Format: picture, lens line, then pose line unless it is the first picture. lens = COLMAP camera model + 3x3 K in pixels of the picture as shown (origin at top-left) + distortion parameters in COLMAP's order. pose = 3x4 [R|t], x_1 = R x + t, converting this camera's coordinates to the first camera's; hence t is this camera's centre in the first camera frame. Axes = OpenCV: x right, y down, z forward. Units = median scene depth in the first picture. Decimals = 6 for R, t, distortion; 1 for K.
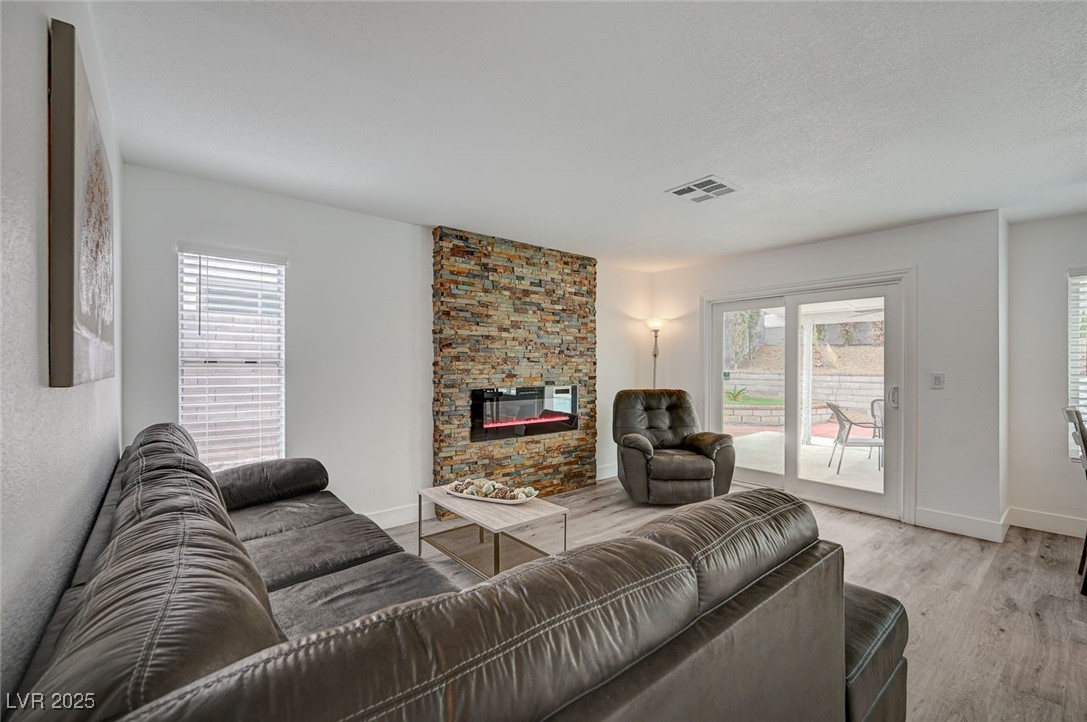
lens RADIAL K [[459.9, 0, 541.8], [0, 459.9, 367.9], [0, 0, 1]] dist [0.000139, 0.000060]
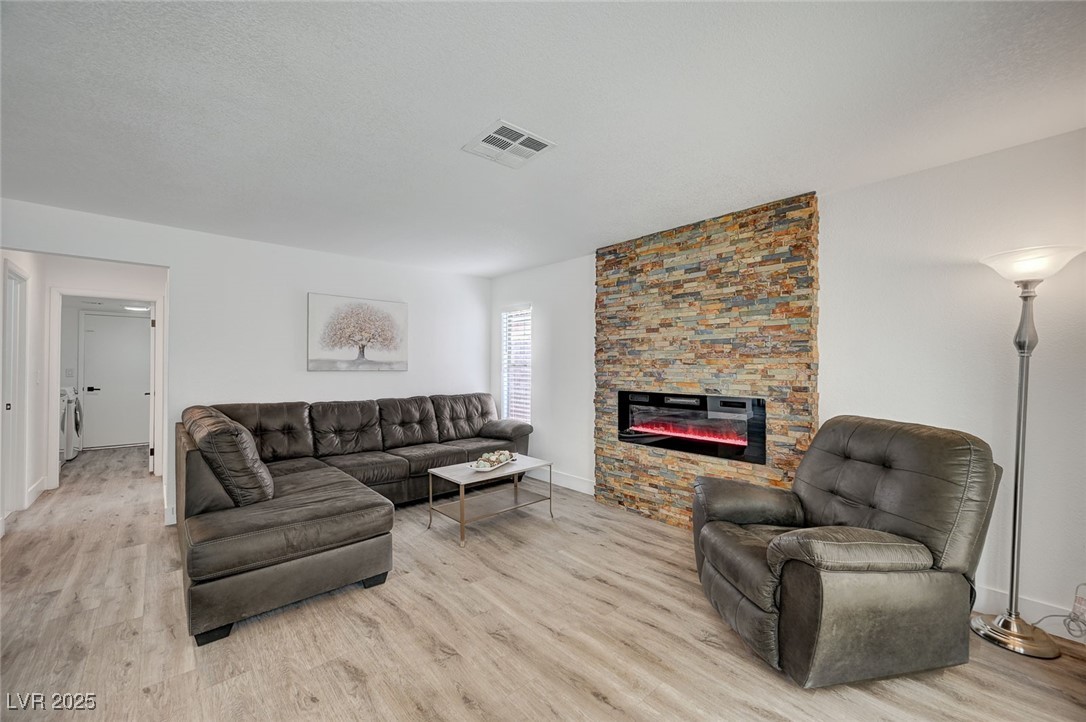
lens RADIAL K [[415.2, 0, 537.7], [0, 415.2, 367.4], [0, 0, 1]] dist [-0.001841, -0.000156]
pose [[0.047811, -0.000323, -0.998856, 0.749981], [-0.012458, 0.999922, -0.000919, -0.003346], [0.998779, 0.012488, 0.047803, 0.722940]]
